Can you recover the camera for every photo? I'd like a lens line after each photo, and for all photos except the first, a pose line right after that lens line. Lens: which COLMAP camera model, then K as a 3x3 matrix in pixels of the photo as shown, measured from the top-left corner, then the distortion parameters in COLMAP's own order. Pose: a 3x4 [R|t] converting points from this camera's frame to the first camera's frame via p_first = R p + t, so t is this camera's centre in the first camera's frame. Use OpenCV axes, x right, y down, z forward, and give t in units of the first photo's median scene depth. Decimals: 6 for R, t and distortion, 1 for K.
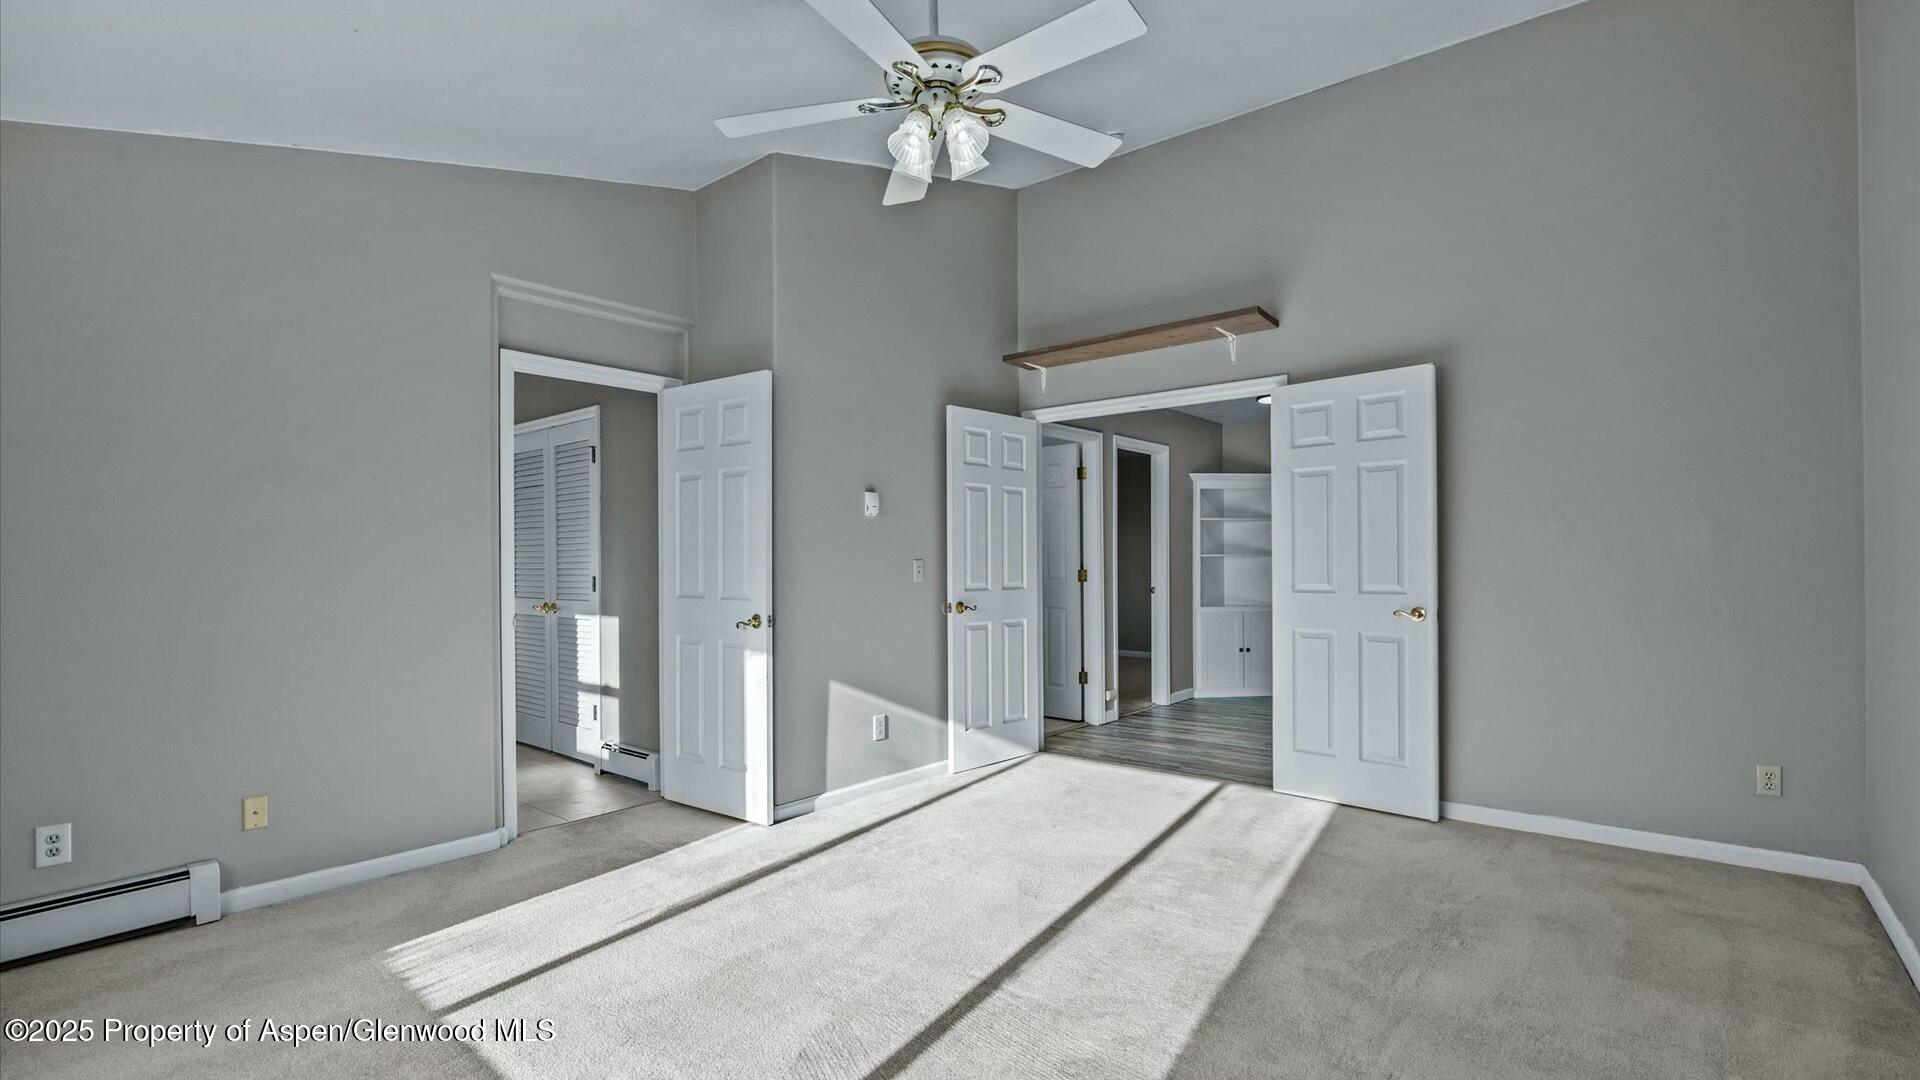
lens RADIAL K [[864.0, 0, 968.2], [0, 864.0, 546.6], [0, 0, 1]] dist [-0.010951, 0.000009]
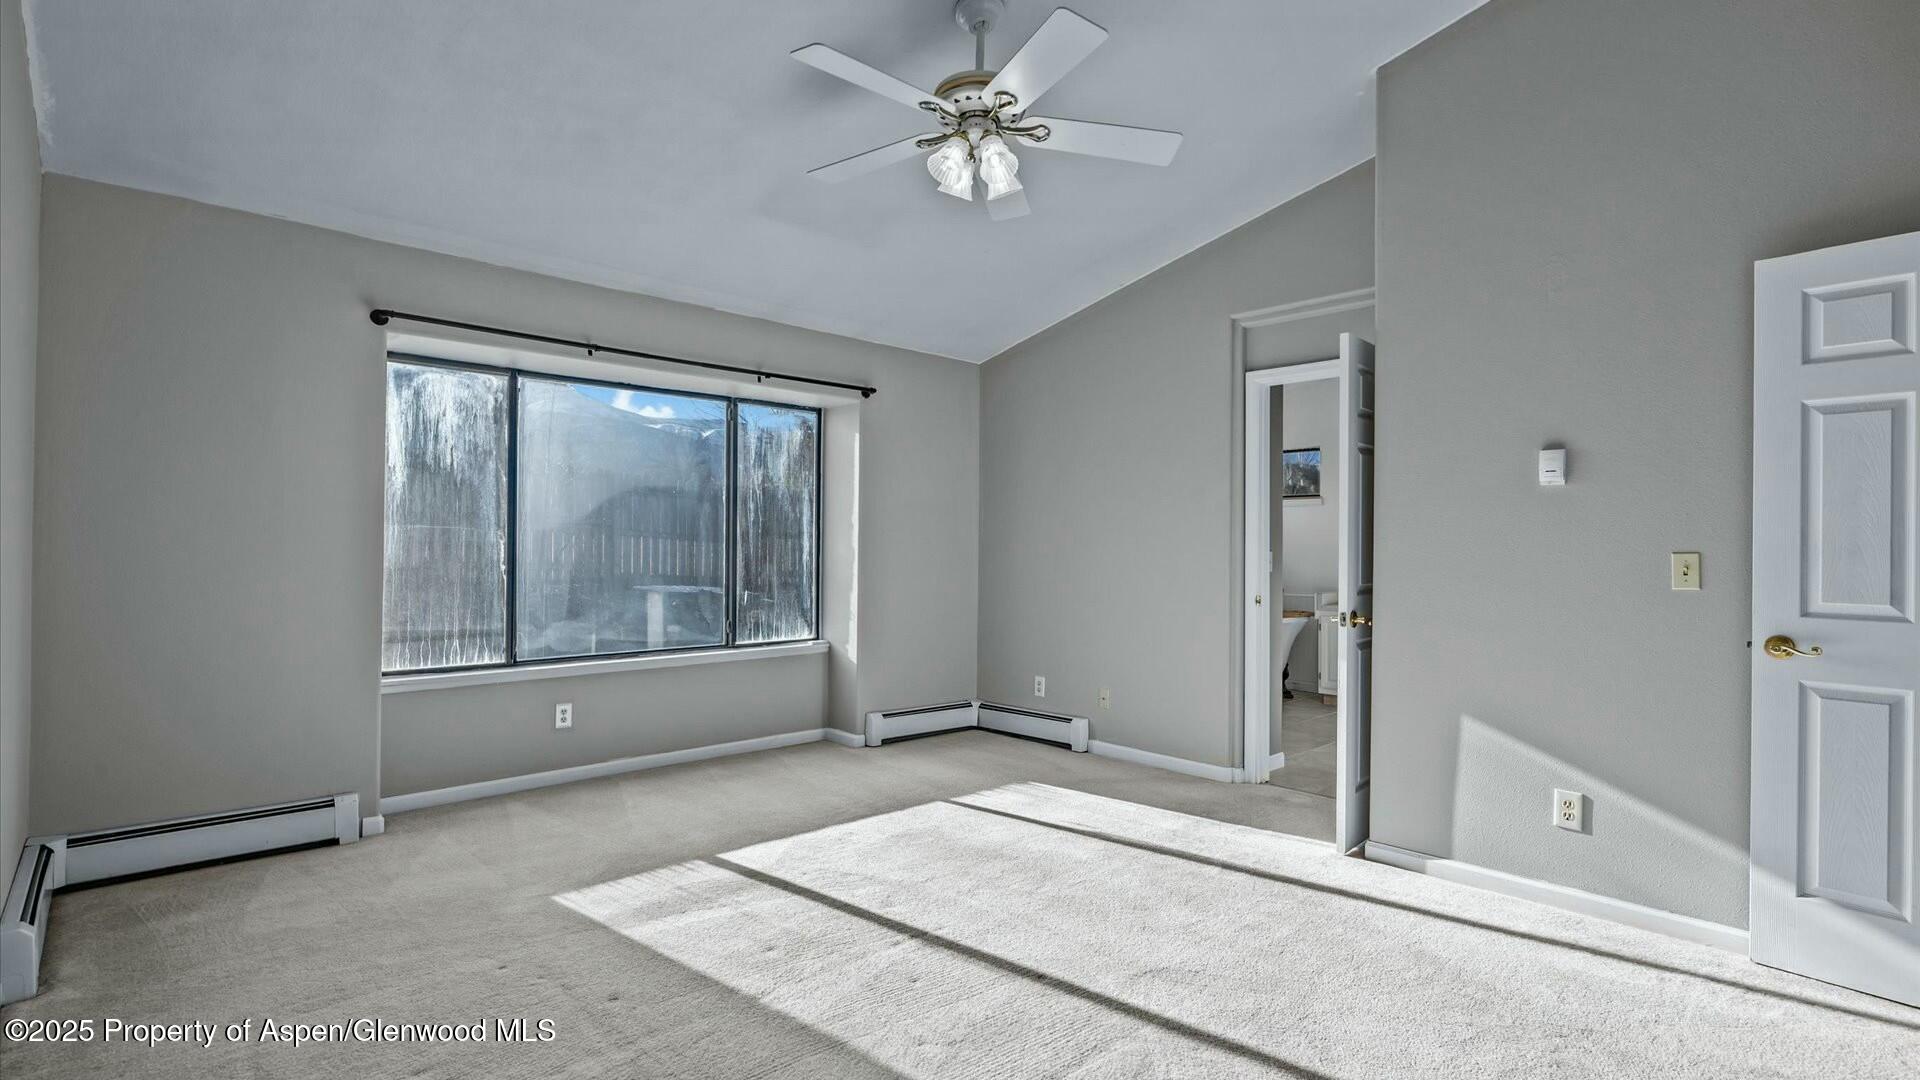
lens RADIAL K [[895.3, 0, 996.1], [0, 895.3, 534.3], [0, 0, 1]] dist [-0.002560, -0.000025]
pose [[-0.098085, -0.009724, -0.995130, 0.607279], [0.007671, 0.999915, -0.010527, 0.005825], [0.995148, -0.008666, -0.098003, 0.637613]]
